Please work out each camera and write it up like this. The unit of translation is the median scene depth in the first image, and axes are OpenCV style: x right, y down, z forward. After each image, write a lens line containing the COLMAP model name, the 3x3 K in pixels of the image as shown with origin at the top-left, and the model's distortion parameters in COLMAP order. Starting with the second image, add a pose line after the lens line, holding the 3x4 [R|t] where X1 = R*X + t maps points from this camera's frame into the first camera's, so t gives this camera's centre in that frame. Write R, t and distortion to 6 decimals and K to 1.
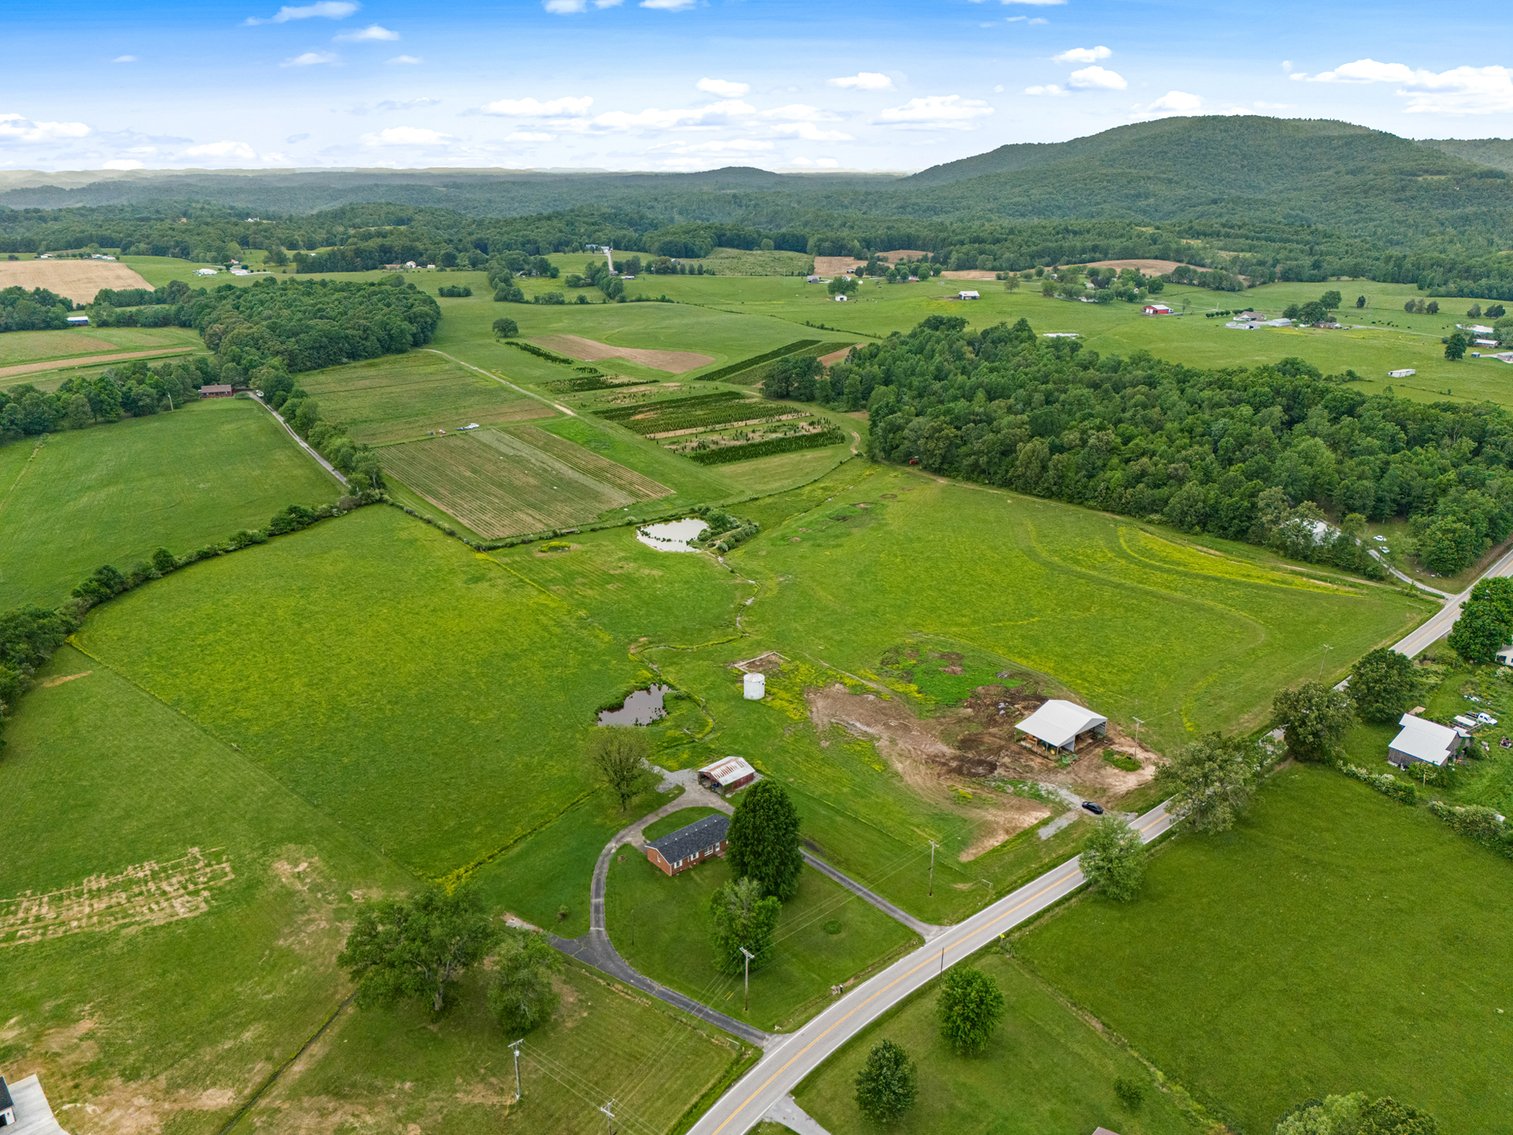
lens RADIAL K [[1109.8, 0, 763.5], [0, 1109.8, 595.5], [0, 0, 1]] dist [0.083331, -0.092075]
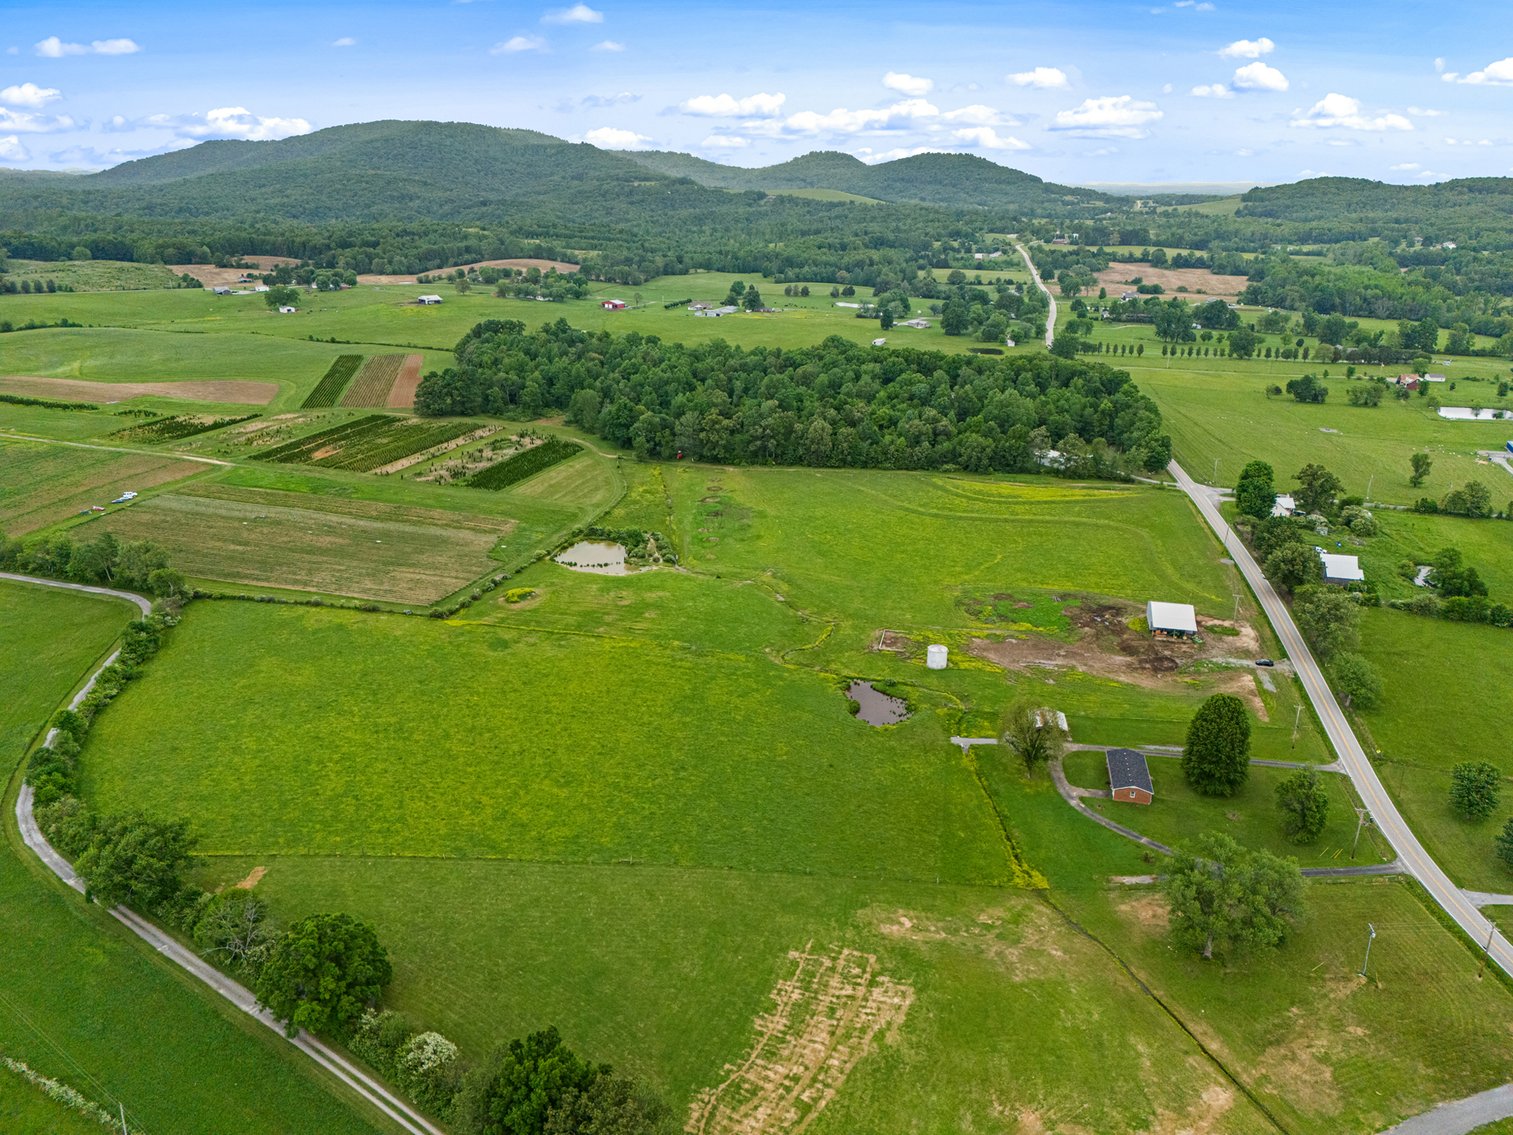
lens RADIAL K [[1122.2, 0, 759.9], [0, 1122.2, 596.0], [0, 0, 1]] dist [0.086118, -0.098552]
pose [[0.791987, -0.223535, 0.568145, -0.818440], [0.222218, 0.972278, 0.072771, -0.098488], [-0.568661, 0.068618, 0.819705, 0.232970]]
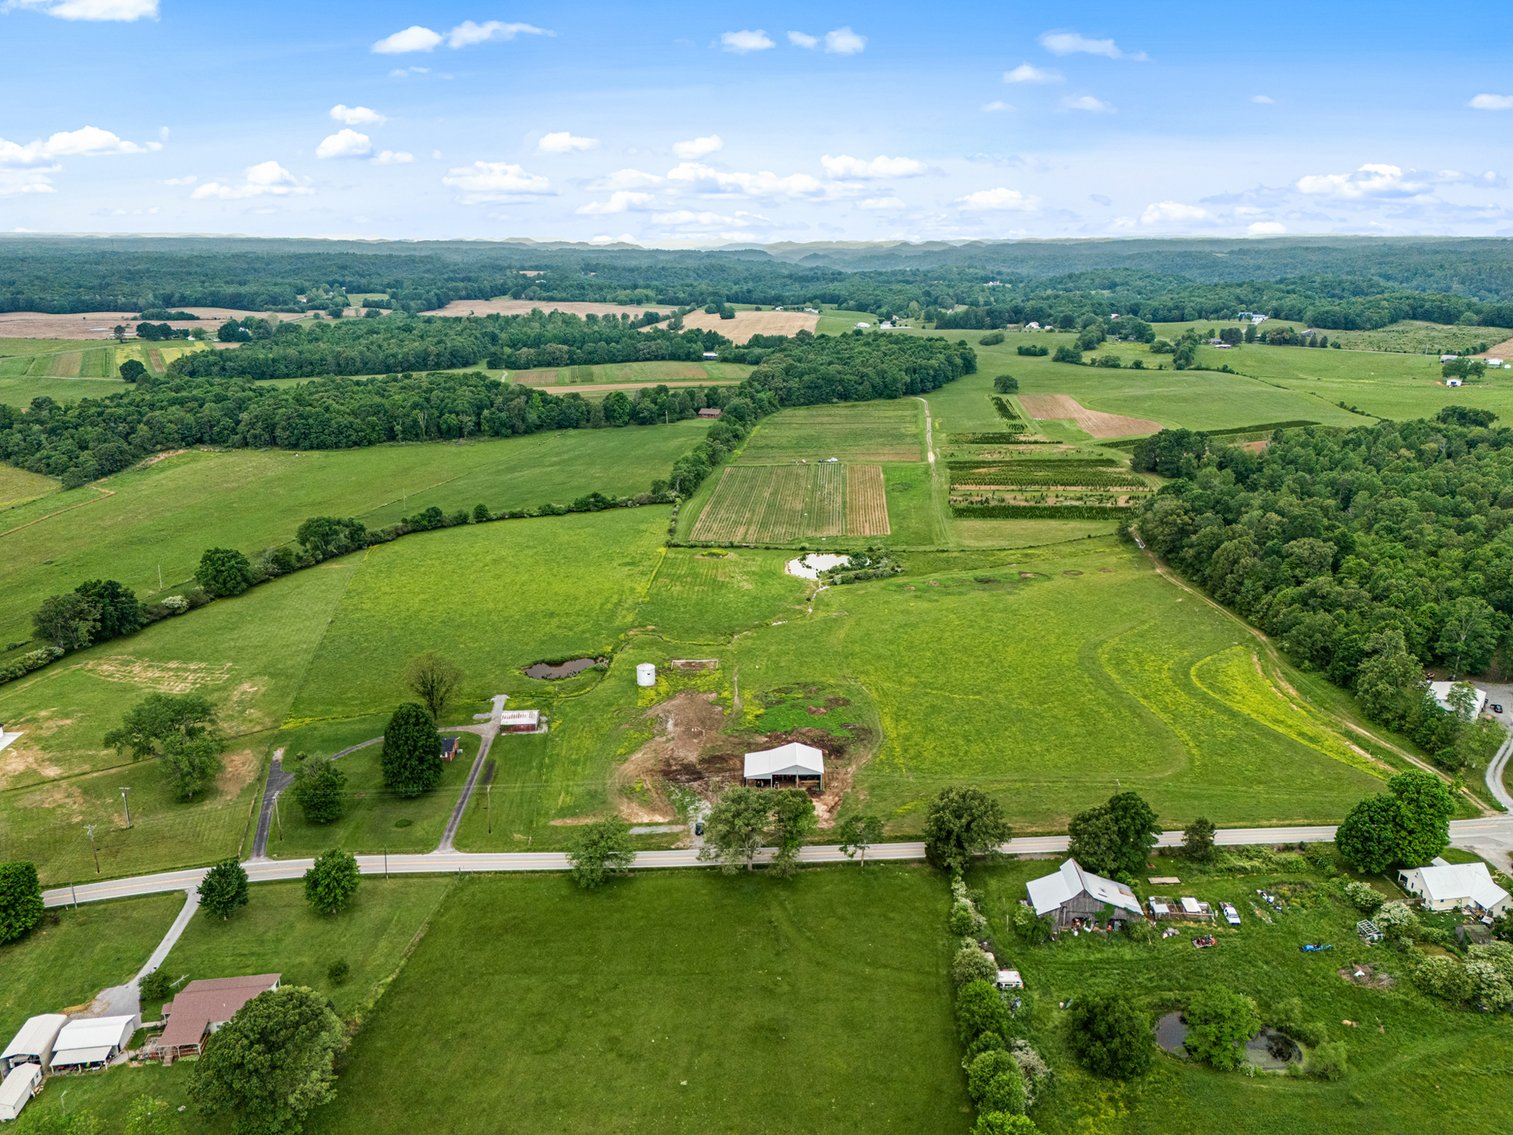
lens RADIAL K [[1109.8, 0, 763.5], [0, 1109.8, 595.5], [0, 0, 1]] dist [0.083331, -0.092075]
pose [[0.779315, 0.191793, -0.596559, 0.833804], [-0.223473, 0.974476, 0.021359, -0.055015], [0.585429, 0.116670, 0.802285, 0.149255]]
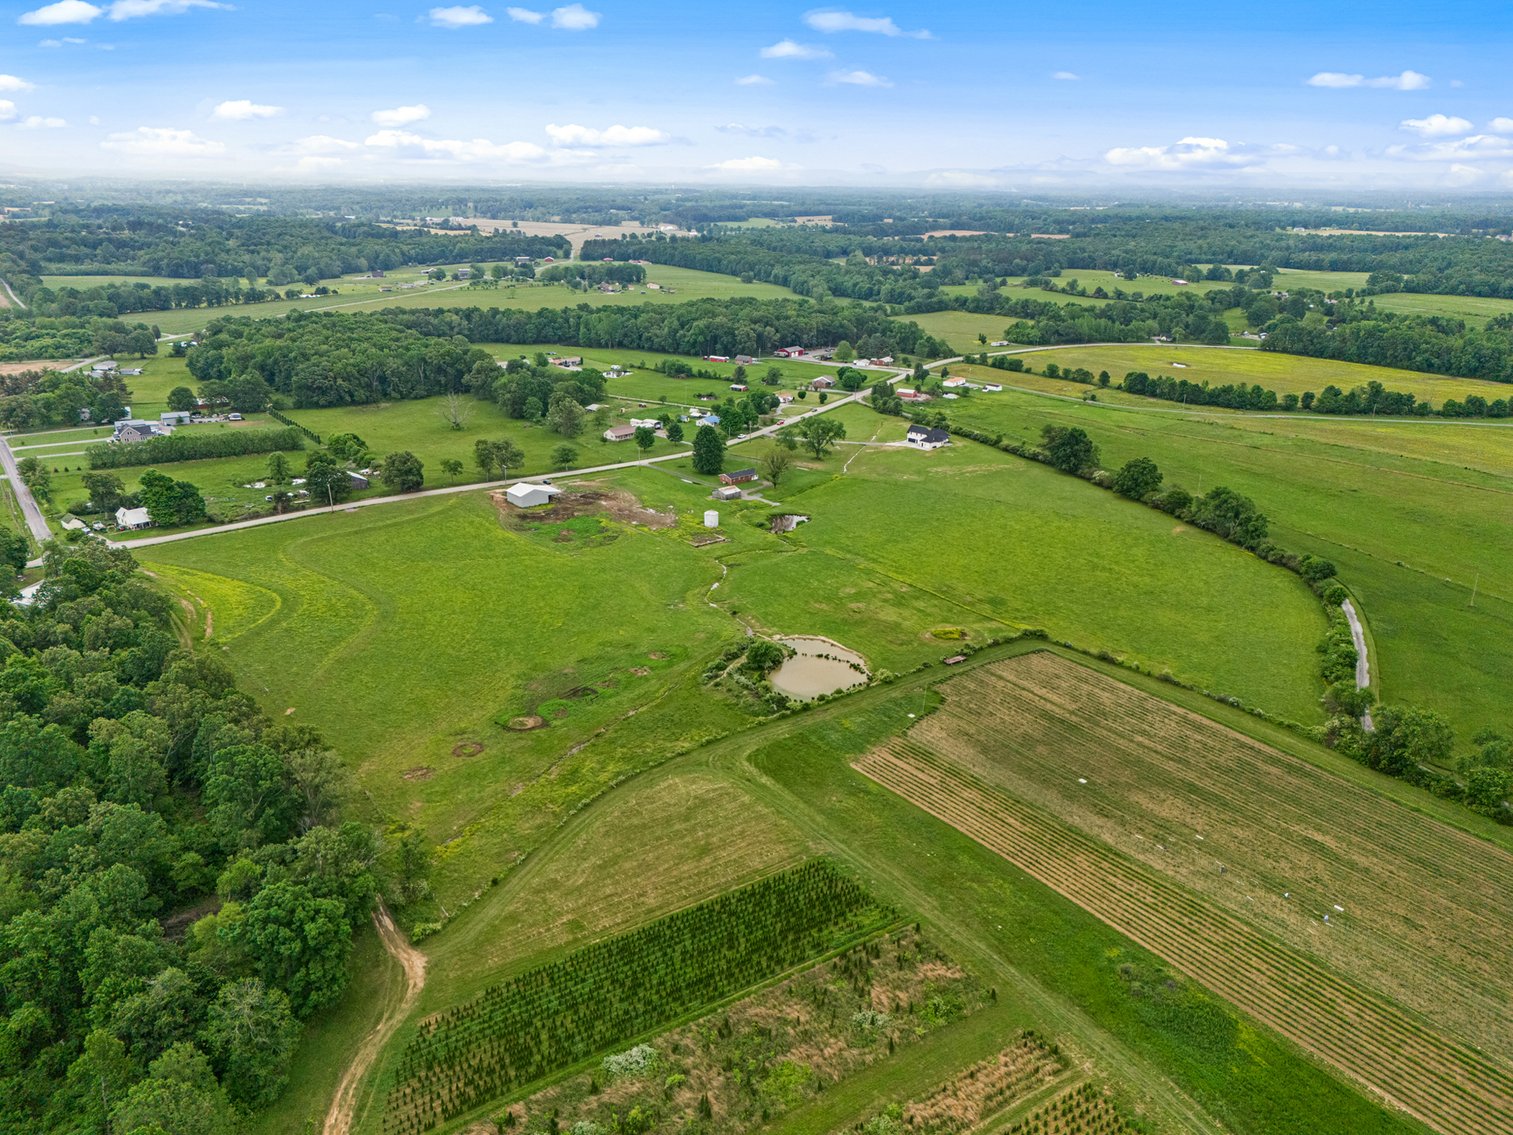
lens RADIAL K [[1106.0, 0, 756.2], [0, 1106.0, 570.7], [0, 0, 1]] dist [0.086358, -0.096700]
pose [[-0.999572, -0.004621, -0.028891, -0.028771], [-0.022382, 0.756733, 0.653341, -0.926486], [0.018844, 0.653707, -0.756513, 2.392118]]
